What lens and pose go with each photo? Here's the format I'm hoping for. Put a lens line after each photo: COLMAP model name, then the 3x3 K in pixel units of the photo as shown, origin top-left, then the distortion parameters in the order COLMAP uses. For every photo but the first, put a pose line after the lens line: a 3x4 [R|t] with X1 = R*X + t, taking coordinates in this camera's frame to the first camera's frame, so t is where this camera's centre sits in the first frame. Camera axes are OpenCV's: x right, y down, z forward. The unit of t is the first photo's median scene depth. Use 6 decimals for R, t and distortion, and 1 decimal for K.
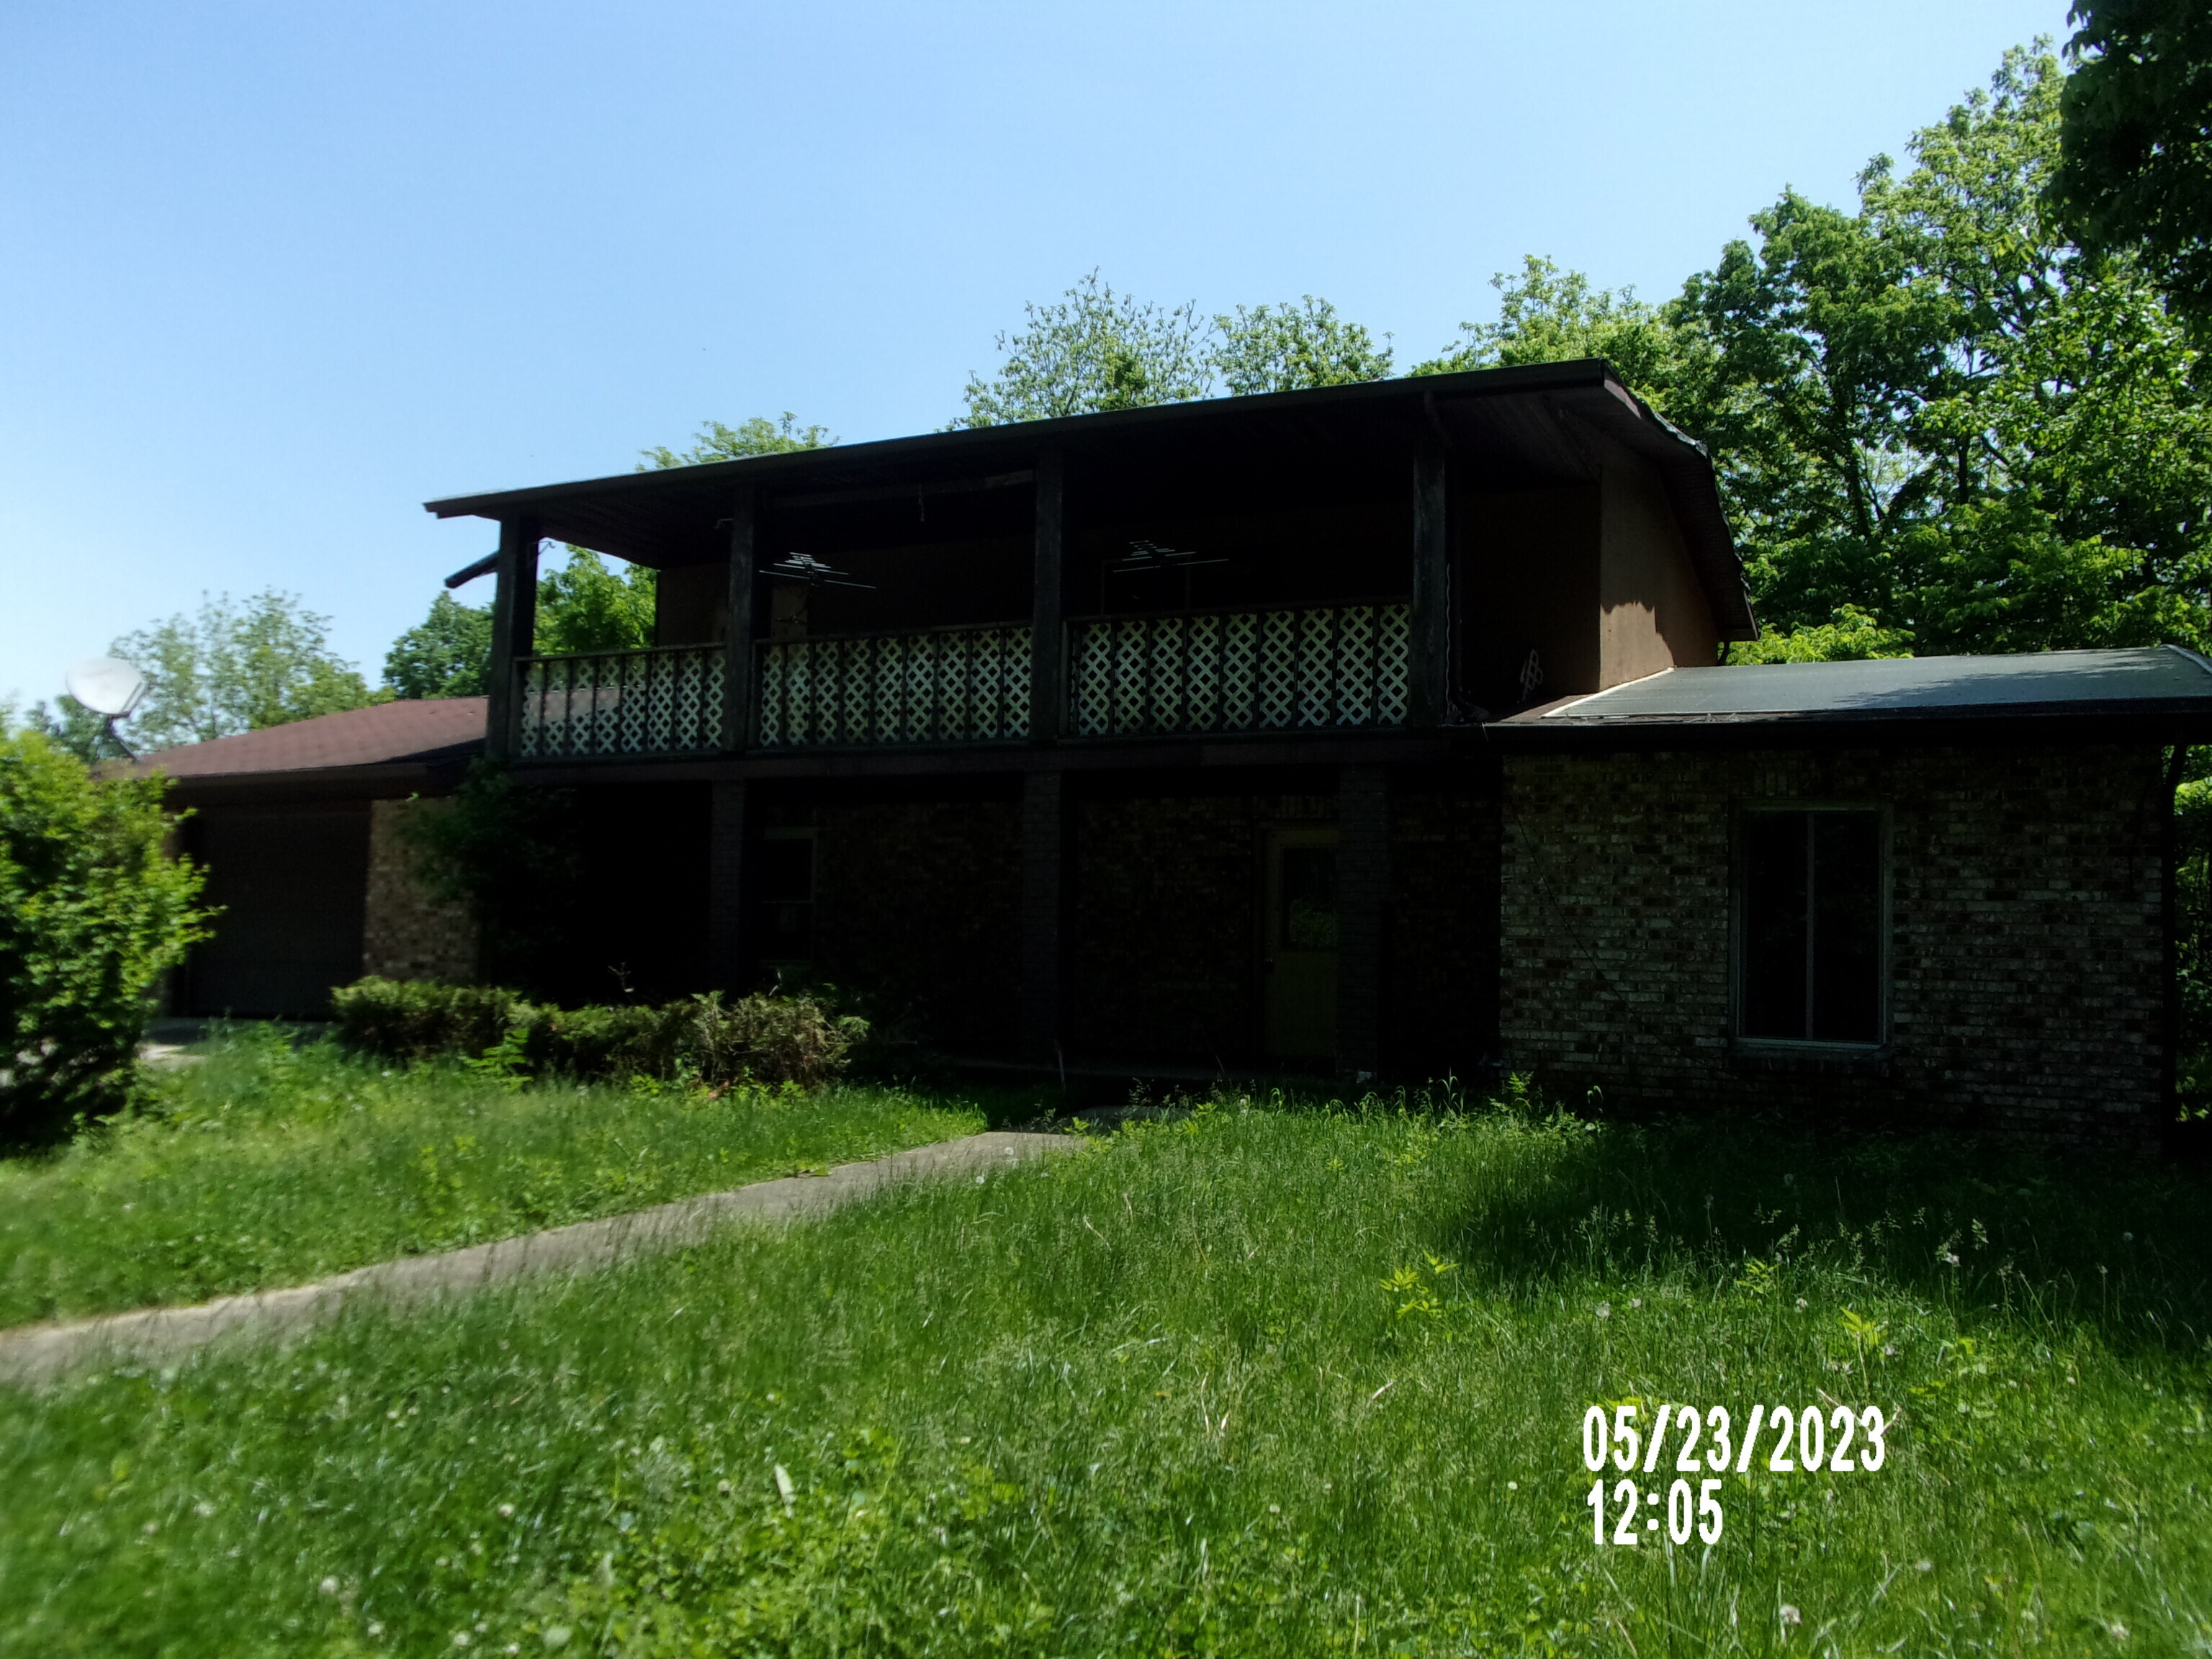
lens RADIAL K [[1777.2, 0, 1102.4], [0, 1777.2, 818.5], [0, 0, 1]] dist [-0.012124, -0.007086]
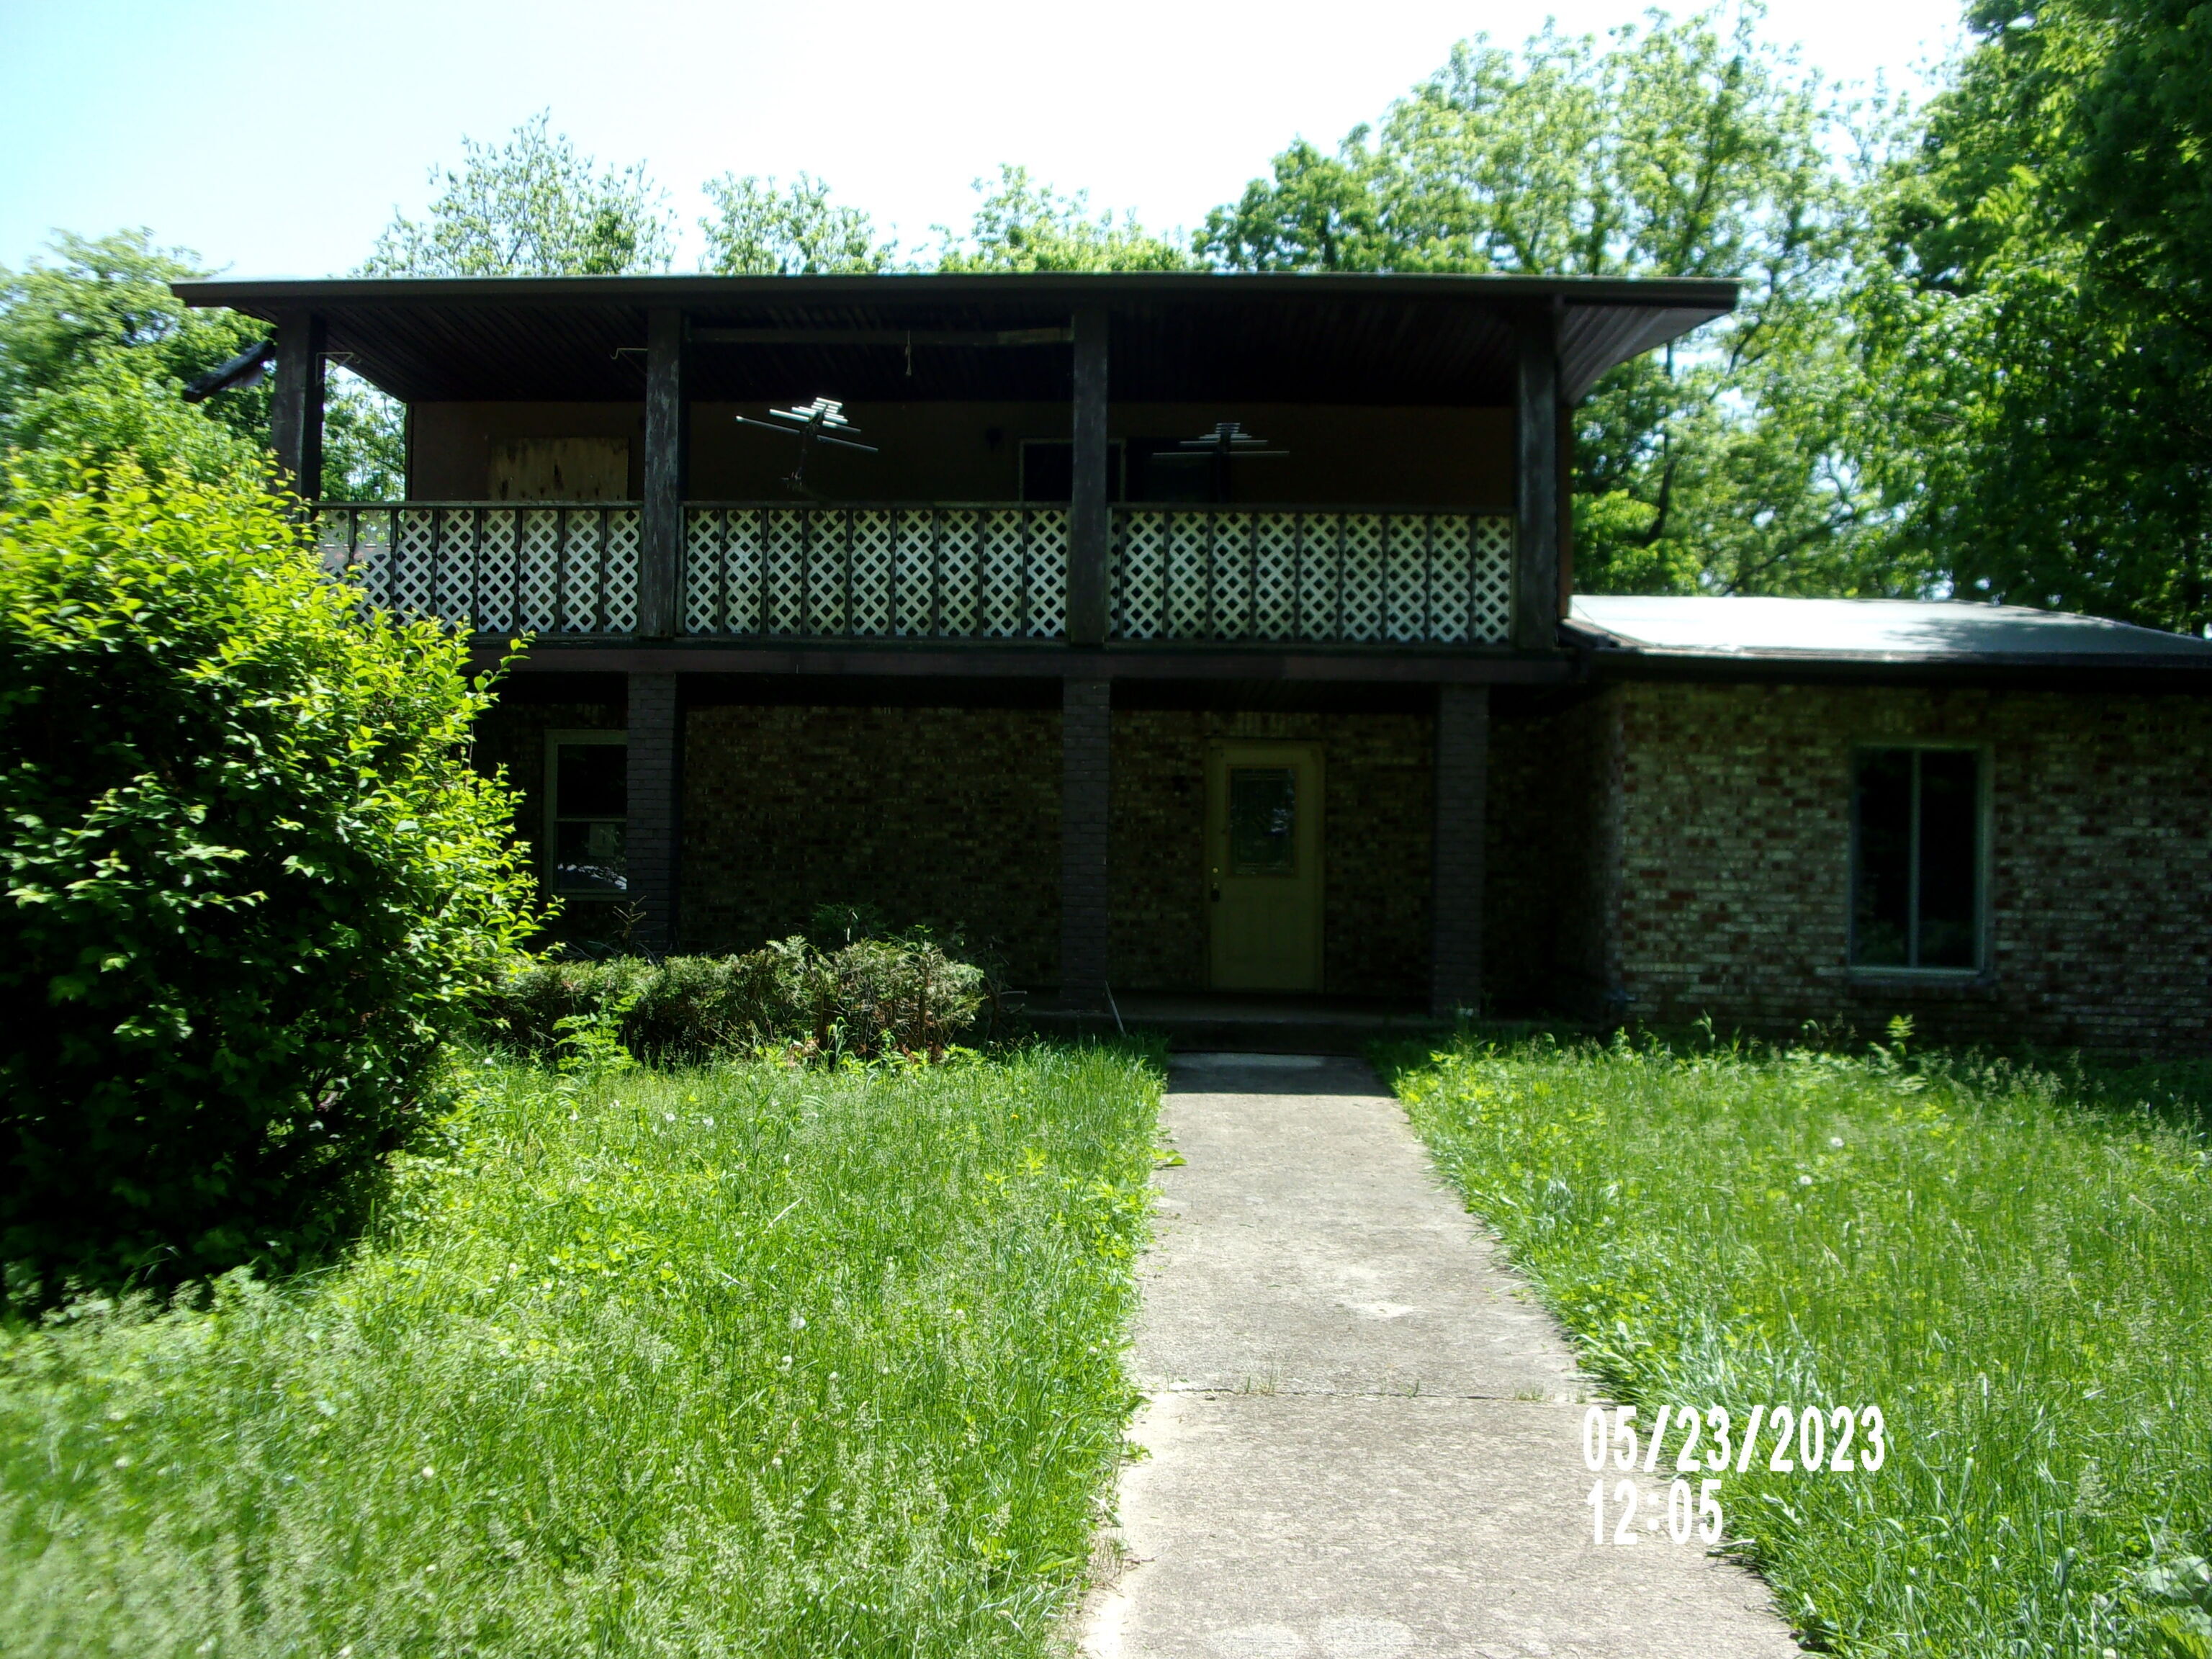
lens RADIAL K [[1777.2, 0, 1106.2], [0, 1777.2, 845.4], [0, 0, 1]] dist [-0.012124, -0.007086]
pose [[0.924324, 0.002254, 0.381603, -0.339646], [-0.027326, 0.997807, 0.060294, 0.002616], [-0.380630, -0.066158, 0.922358, 0.172517]]
